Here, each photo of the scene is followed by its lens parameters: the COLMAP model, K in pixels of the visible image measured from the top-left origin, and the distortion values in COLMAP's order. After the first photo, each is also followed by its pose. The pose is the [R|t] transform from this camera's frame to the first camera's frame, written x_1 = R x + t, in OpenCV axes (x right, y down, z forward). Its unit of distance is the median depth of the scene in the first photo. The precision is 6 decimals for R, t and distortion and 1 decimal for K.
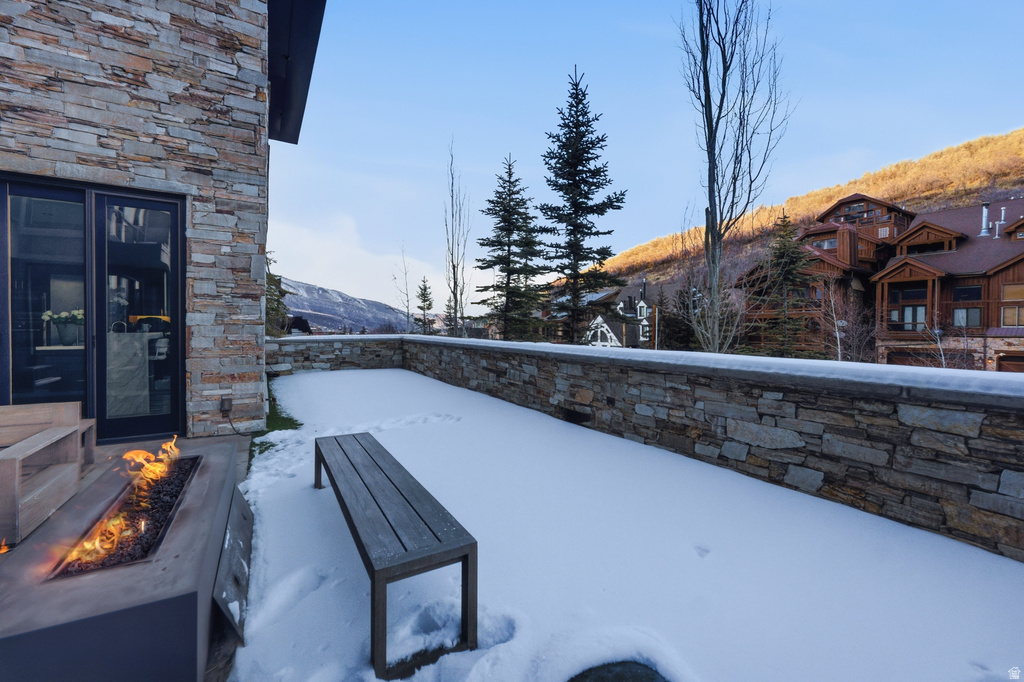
lens RADIAL K [[416.9, 0, 510.6], [0, 416.9, 333.6], [0, 0, 1]] dist [-0.006390, 0.002318]
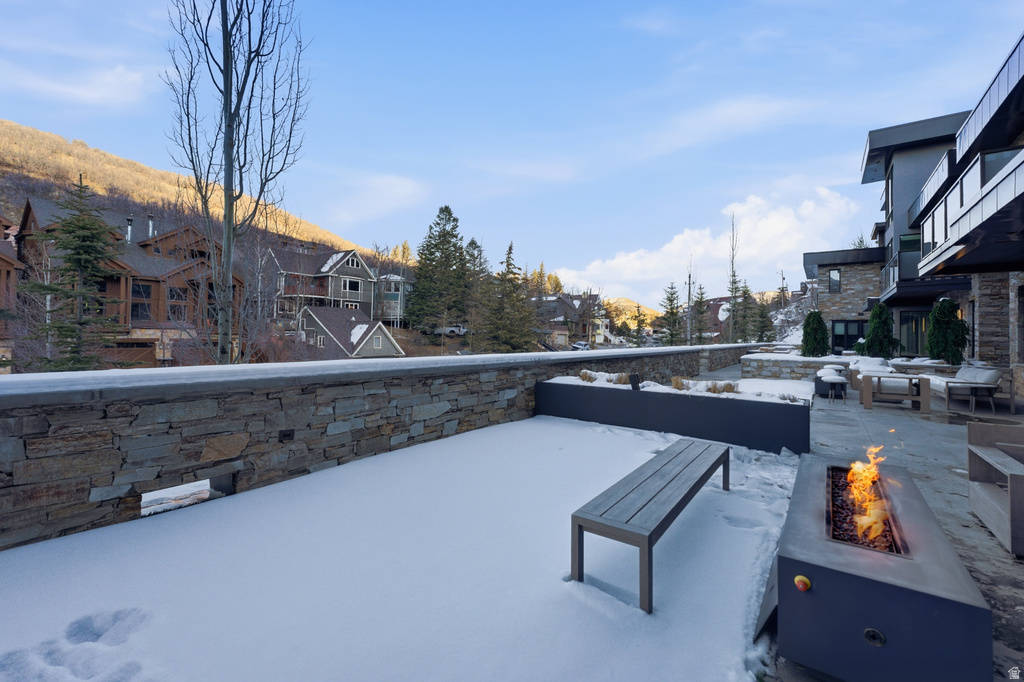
lens RADIAL K [[416.9, 0, 509.0], [0, 416.9, 326.5], [0, 0, 1]] dist [-0.006390, 0.002318]
pose [[-0.382936, 0.008750, 0.923733, -0.644077], [-0.005400, 0.999917, -0.011710, -0.028326], [-0.923759, -0.009472, -0.382857, 0.969390]]
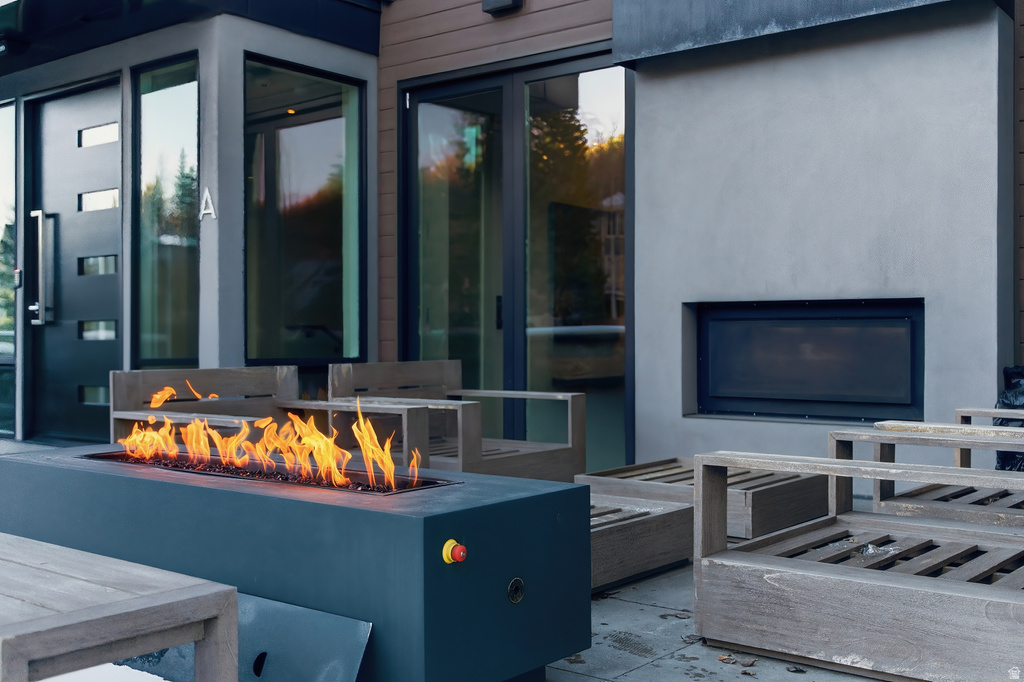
lens RADIAL K [[1120.5, 0, 502.1], [0, 1120.5, 349.8], [0, 0, 1]] dist [-0.001913, 0.000000]
pose [[-0.936096, -0.001701, -0.351742, -0.261614], [-0.009574, 0.999741, 0.020645, 0.077446], [0.351615, 0.022693, -0.935869, 1.084881]]
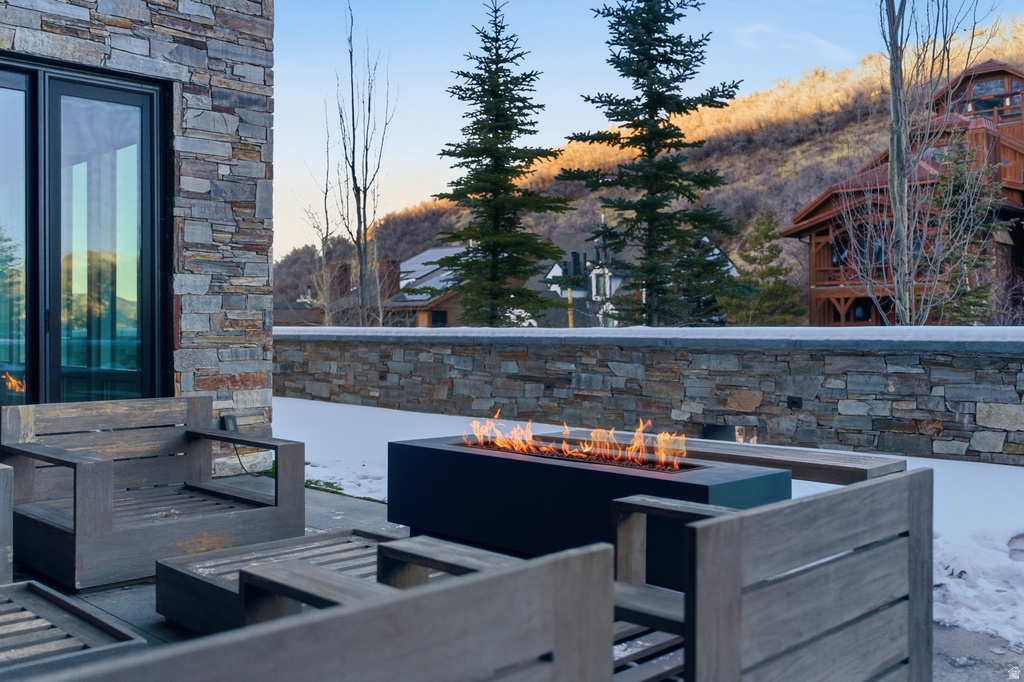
lens RADIAL K [[963.0, 0, 509.5], [0, 963.0, 313.3], [0, 0, 1]] dist [-0.008686, 0.000000]
pose [[0.973072, -0.008816, 0.230331, -0.622099], [0.014741, 0.999603, -0.024019, 0.048495], [-0.230028, 0.026768, 0.972816, -0.478616]]
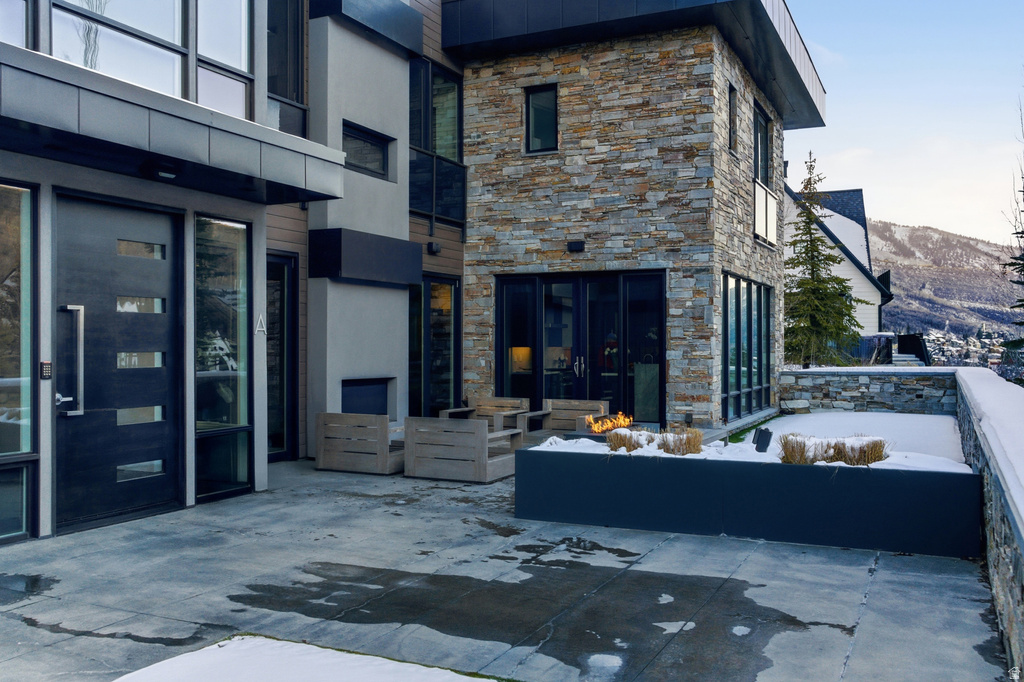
lens RADIAL K [[923.7, 0, 519.2], [0, 923.7, 332.6], [0, 0, 1]] dist [-0.039528, 0.028856]
pose [[0.562841, -0.018479, -0.826359, 1.544972], [-0.006996, 0.999608, -0.027118, -0.022147], [0.826536, 0.021044, 0.562491, -1.195254]]
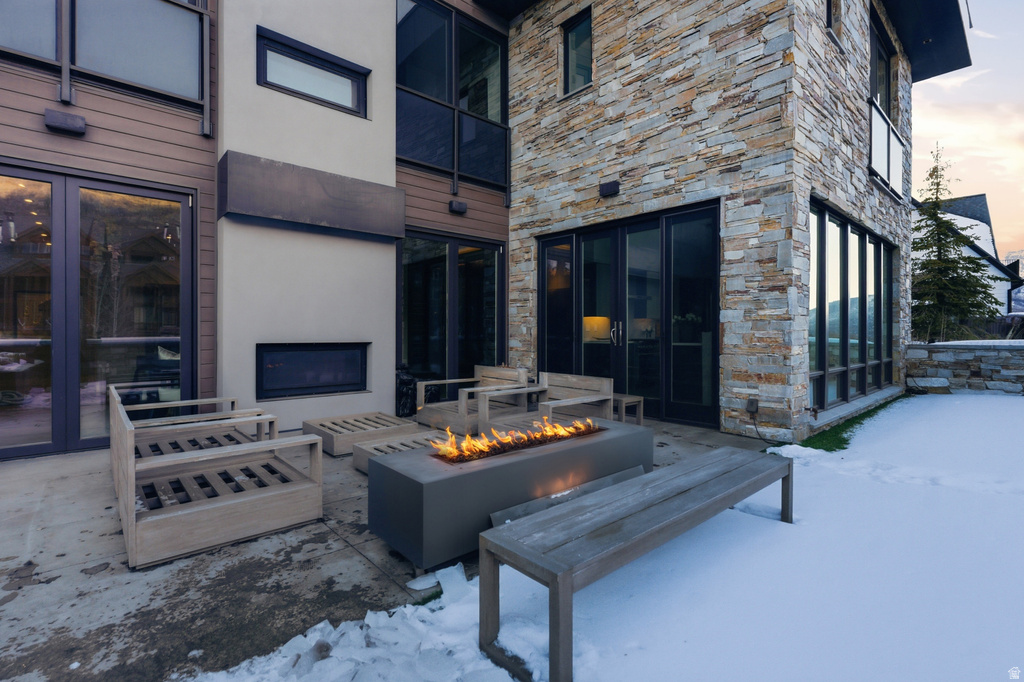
lens RADIAL K [[471.5, 0, 516.2], [0, 471.5, 331.3], [0, 0, 1]] dist [-0.001841, 0.000203]
pose [[0.196153, -0.009517, -0.980527, 0.270283], [-0.012152, 0.999853, -0.012135, 0.022704], [0.980498, 0.014295, 0.196008, 0.267923]]
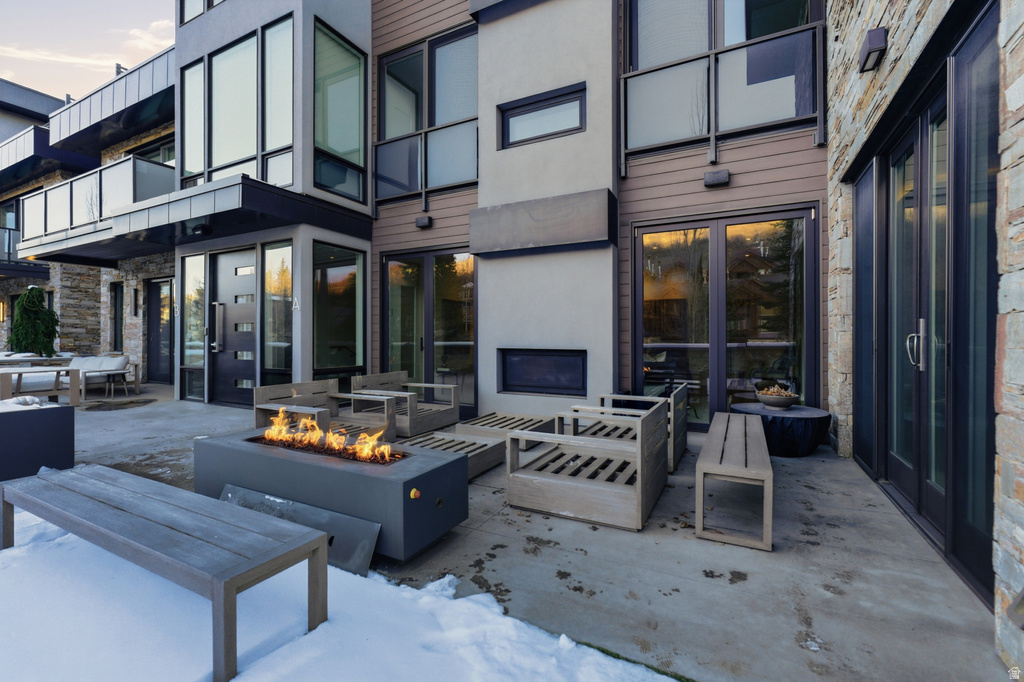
lens RADIAL K [[447.6, 0, 507.8], [0, 447.6, 336.1], [0, 0, 1]] dist [-0.000025, -0.000394]
pose [[-0.850478, -0.005553, -0.525982, -0.243297], [-0.009397, 0.999945, 0.004637, 0.000785], [0.525927, 0.008886, -0.850483, 1.085278]]
